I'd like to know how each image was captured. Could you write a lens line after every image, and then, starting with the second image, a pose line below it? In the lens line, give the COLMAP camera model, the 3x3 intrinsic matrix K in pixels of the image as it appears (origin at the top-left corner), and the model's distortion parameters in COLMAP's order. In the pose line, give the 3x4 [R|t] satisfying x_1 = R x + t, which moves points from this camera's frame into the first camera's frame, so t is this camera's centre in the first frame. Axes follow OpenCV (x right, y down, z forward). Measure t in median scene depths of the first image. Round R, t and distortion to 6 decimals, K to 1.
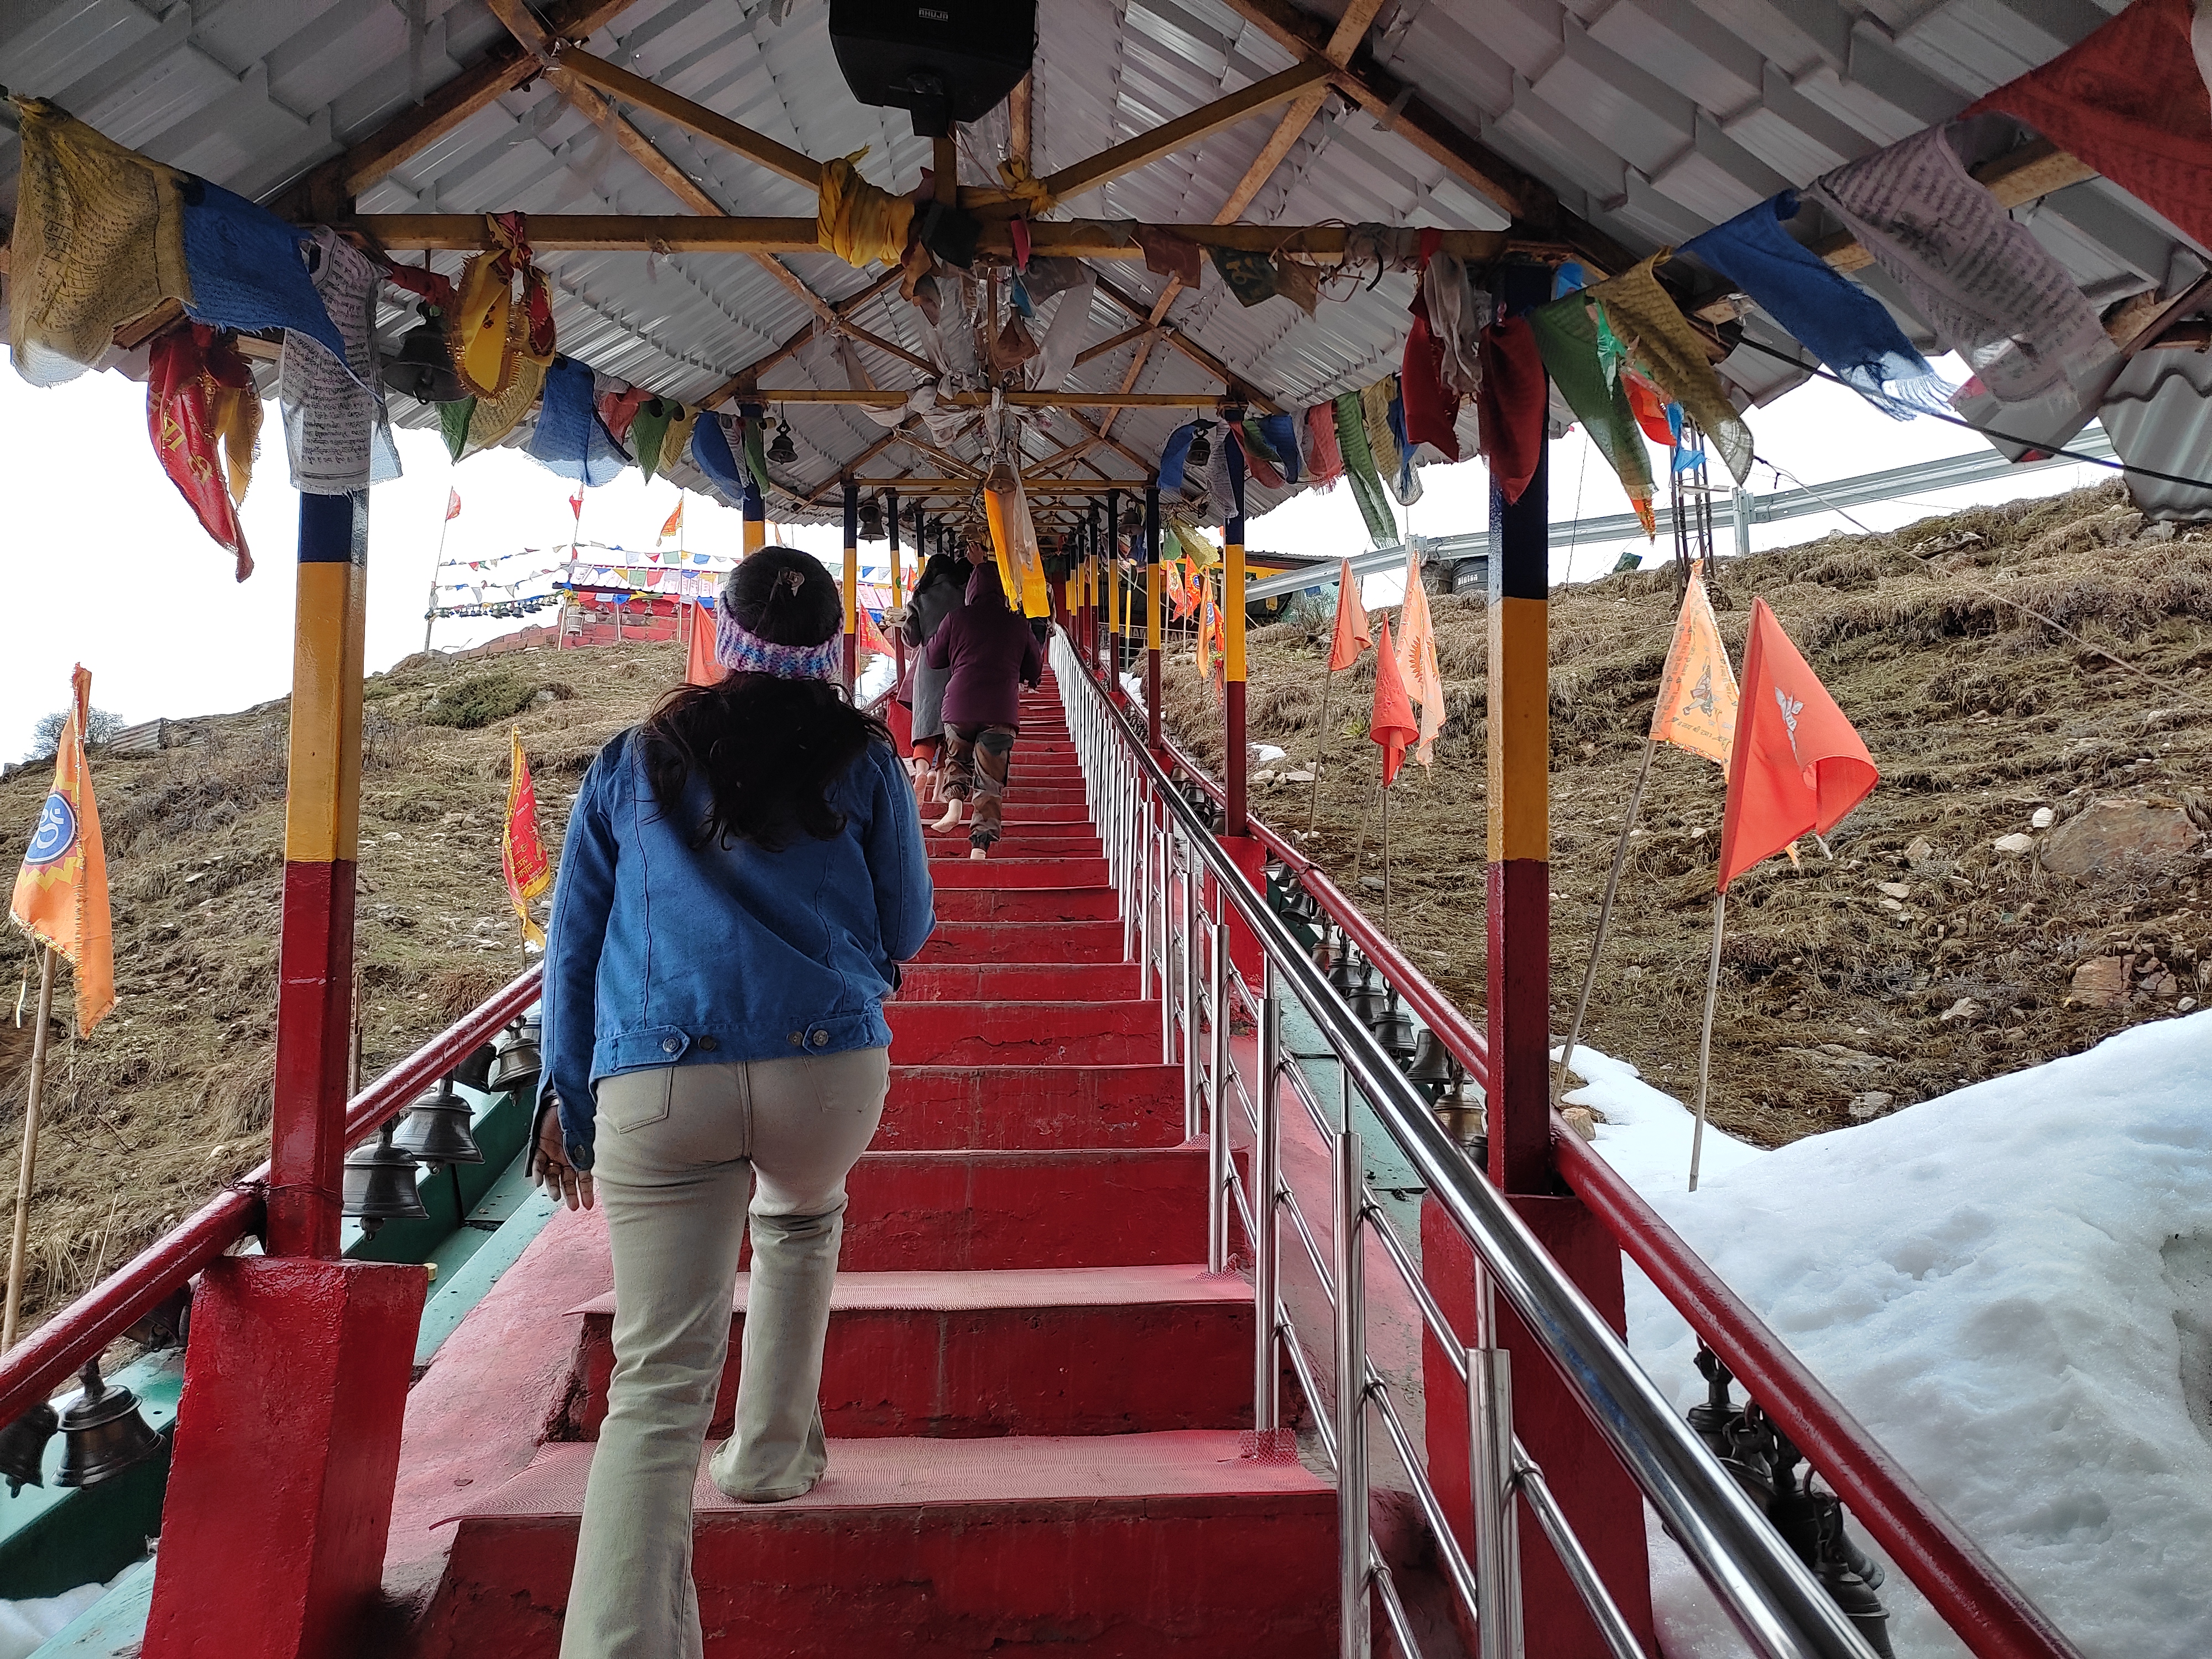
lens RADIAL K [[1645.6, 0, 1106.0], [0, 1645.6, 829.5], [0, 0, 1]] dist [0.067988, -0.063625]
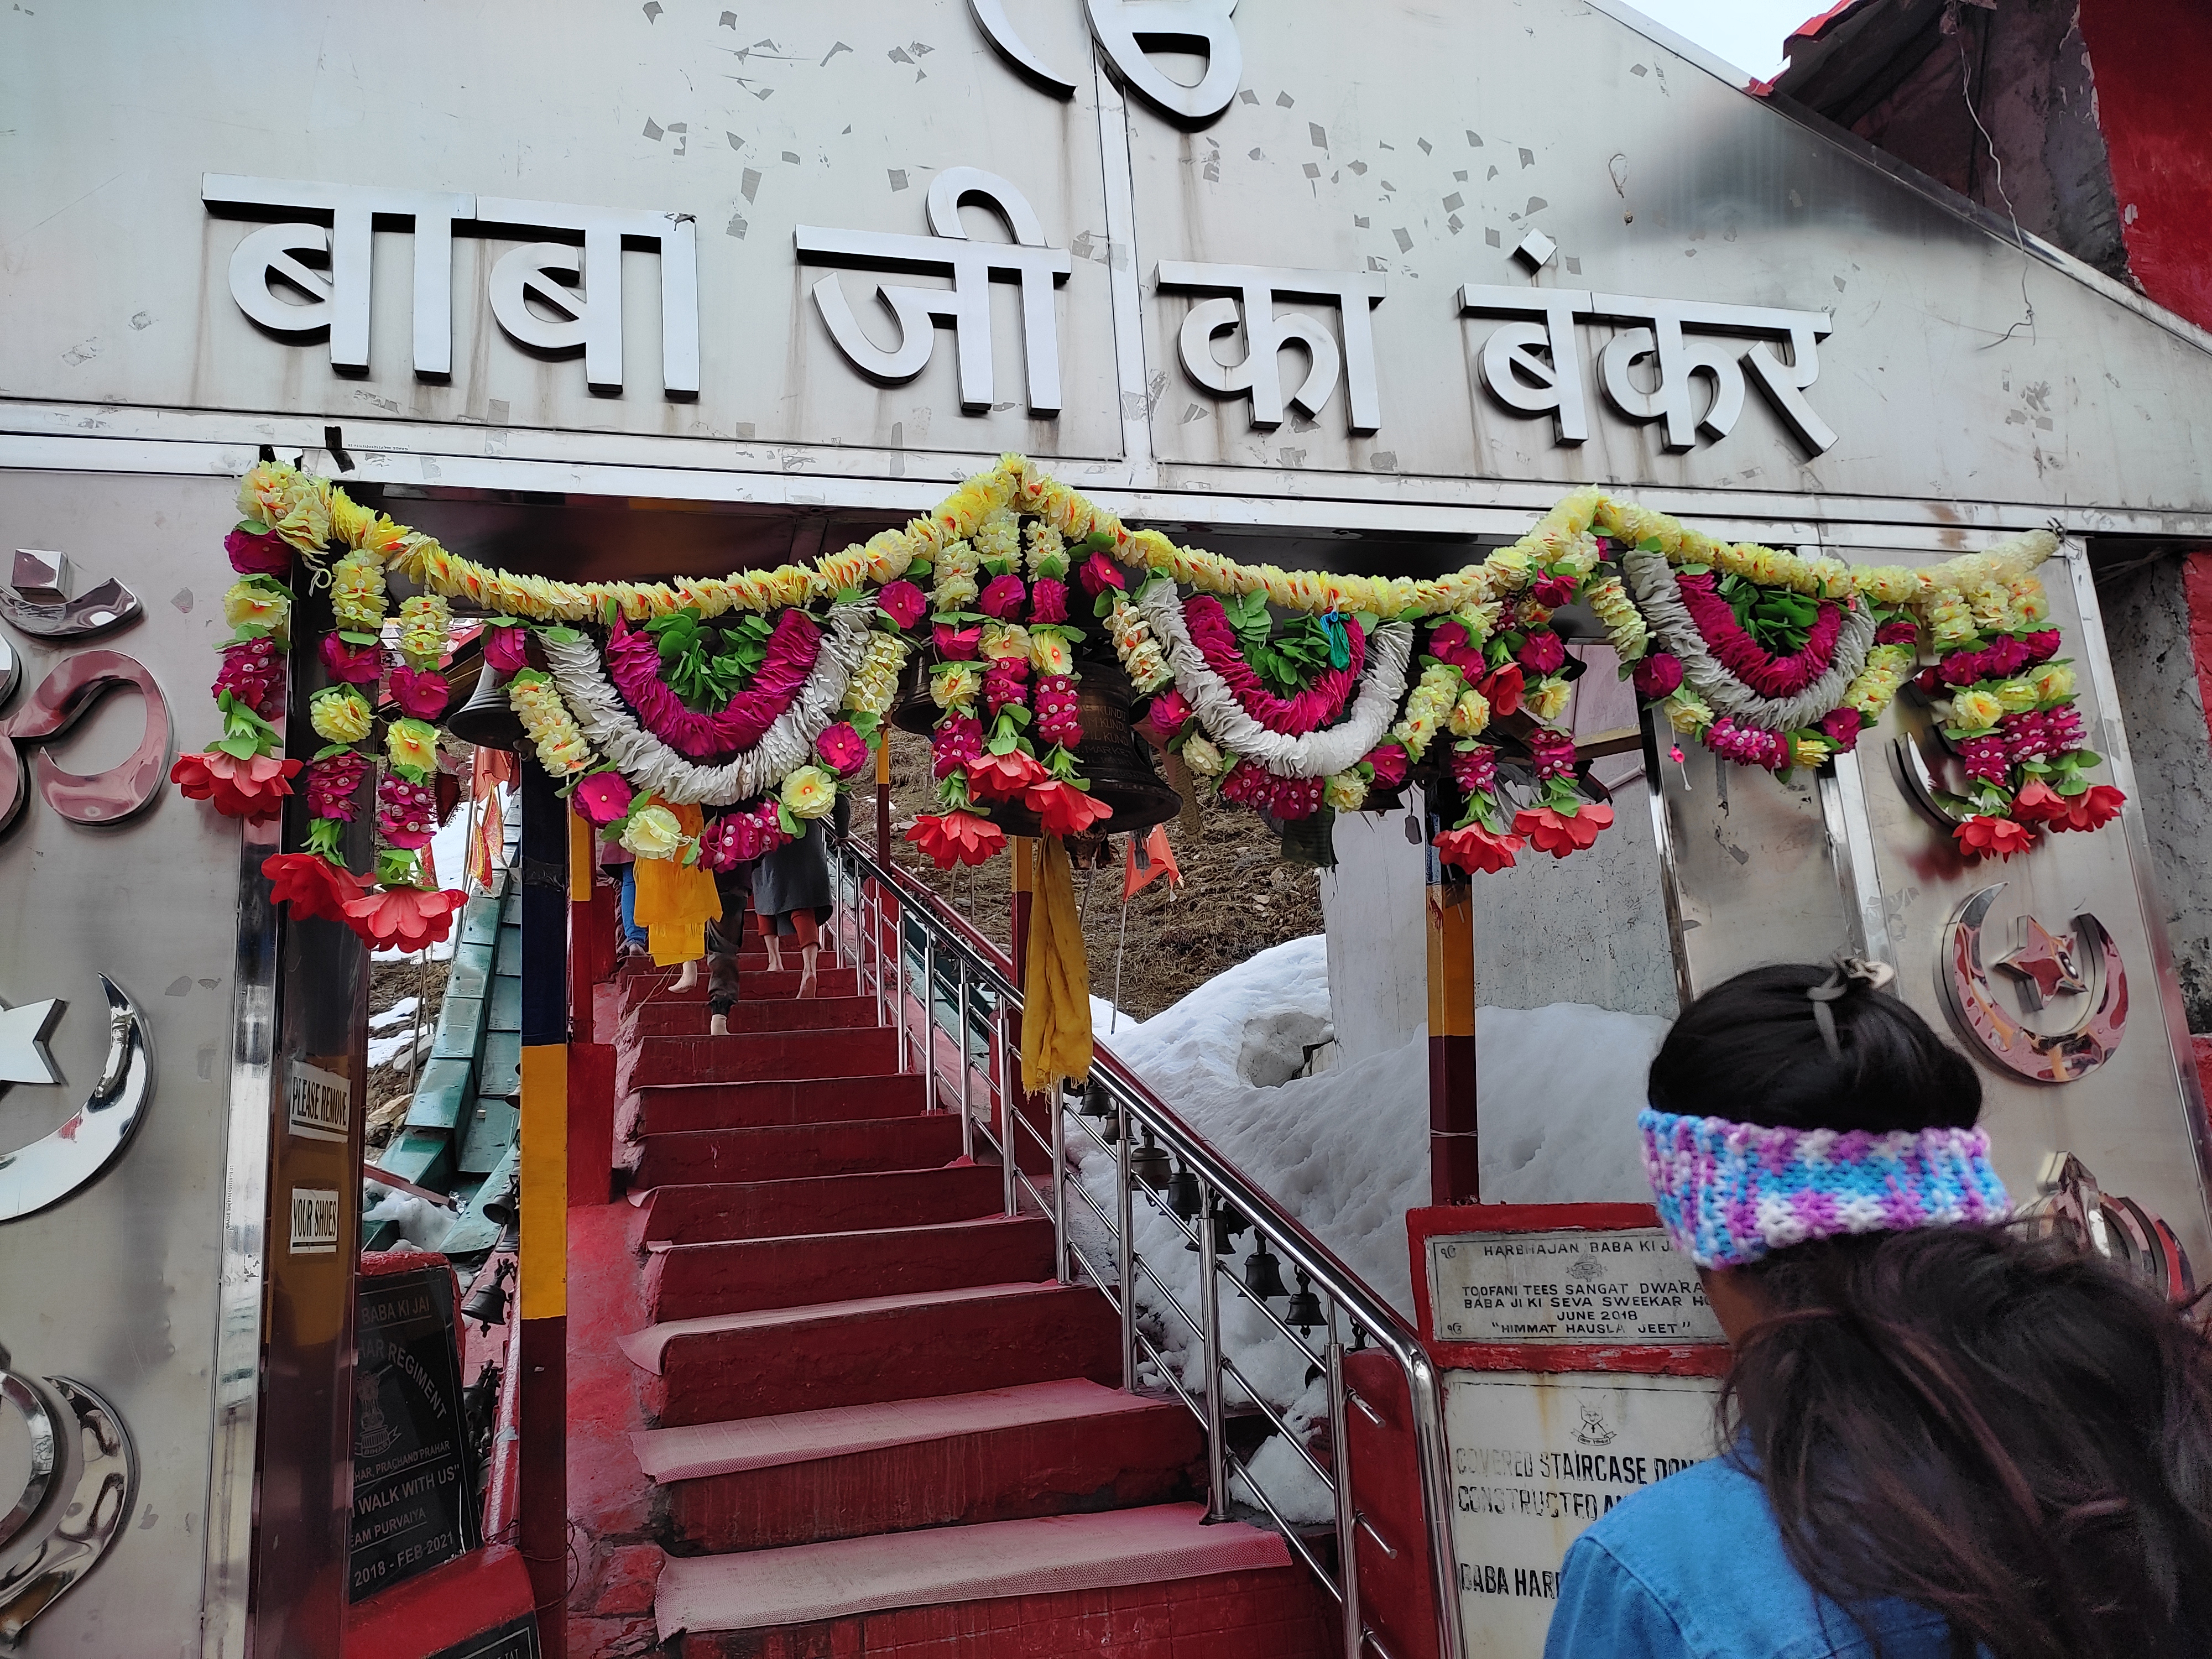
lens RADIAL K [[1645.6, 0, 1106.0], [0, 1645.6, 829.5], [0, 0, 1]] dist [0.067988, -0.063625]
pose [[0.968268, -0.009829, 0.249722, -0.114667], [0.013125, 0.999847, -0.011534, -0.019450], [-0.249571, 0.014446, 0.968249, -0.648969]]
